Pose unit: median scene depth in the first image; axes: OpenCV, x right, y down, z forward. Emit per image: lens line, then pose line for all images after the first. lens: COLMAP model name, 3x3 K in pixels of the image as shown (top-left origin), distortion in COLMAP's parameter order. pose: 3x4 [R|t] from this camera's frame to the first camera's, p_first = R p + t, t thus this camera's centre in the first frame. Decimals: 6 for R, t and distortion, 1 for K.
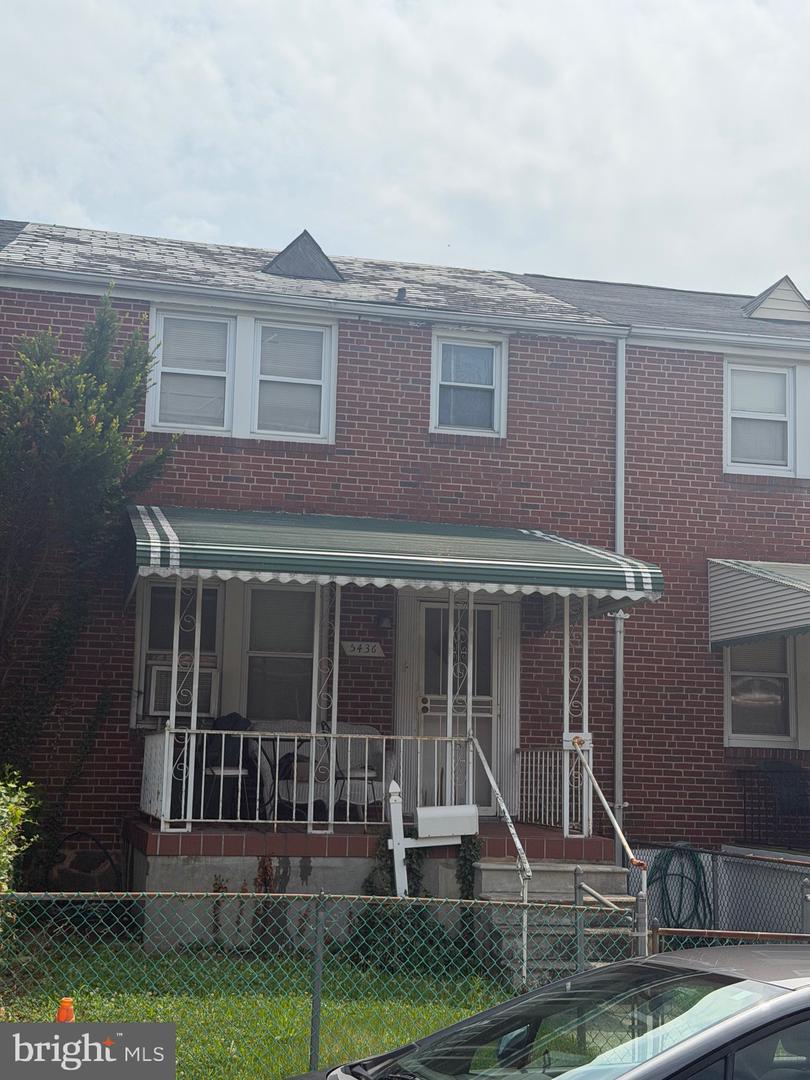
lens RADIAL K [[1483.5, 0, 403.8], [0, 1483.5, 537.6], [0, 0, 1]] dist [0.149435, 0.000000]
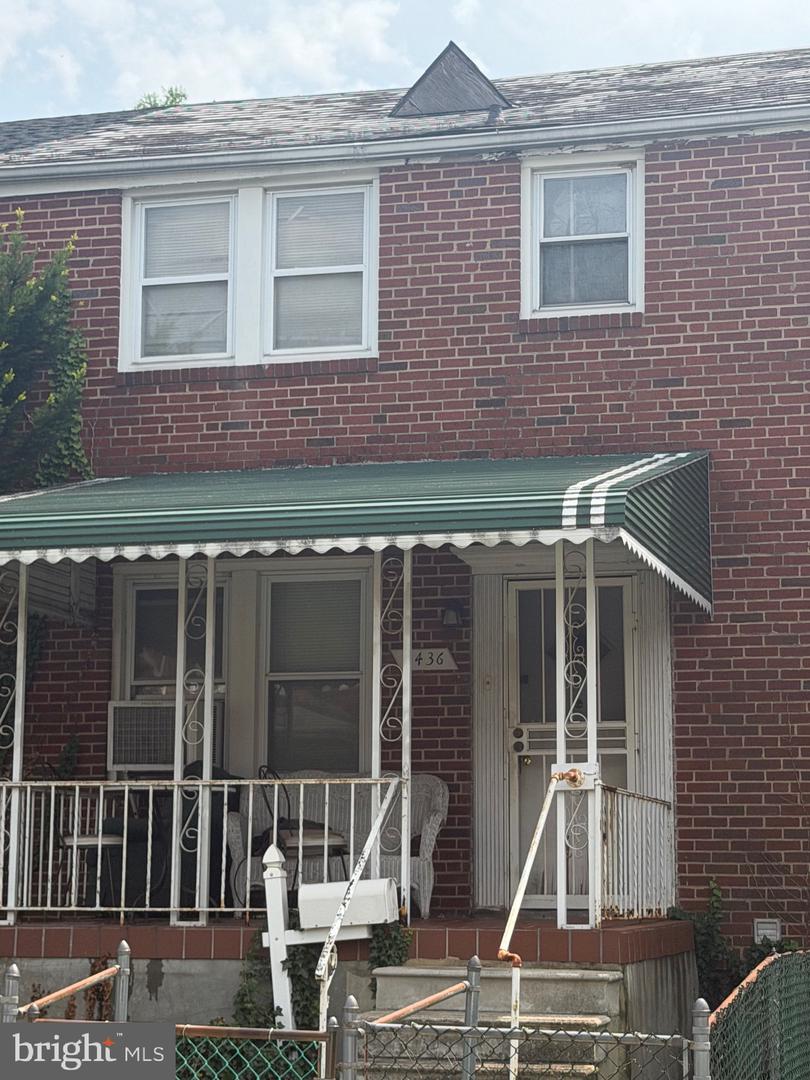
lens RADIAL K [[2273.4, 0, 405.8], [0, 2273.4, 542.4], [0, 0, 1]] dist [0.137650, 0.000000]
pose [[0.883628, -0.090675, -0.459325, 0.427970], [0.087556, 0.995762, -0.028135, 0.050183], [0.459929, -0.015356, 0.887823, 0.098706]]
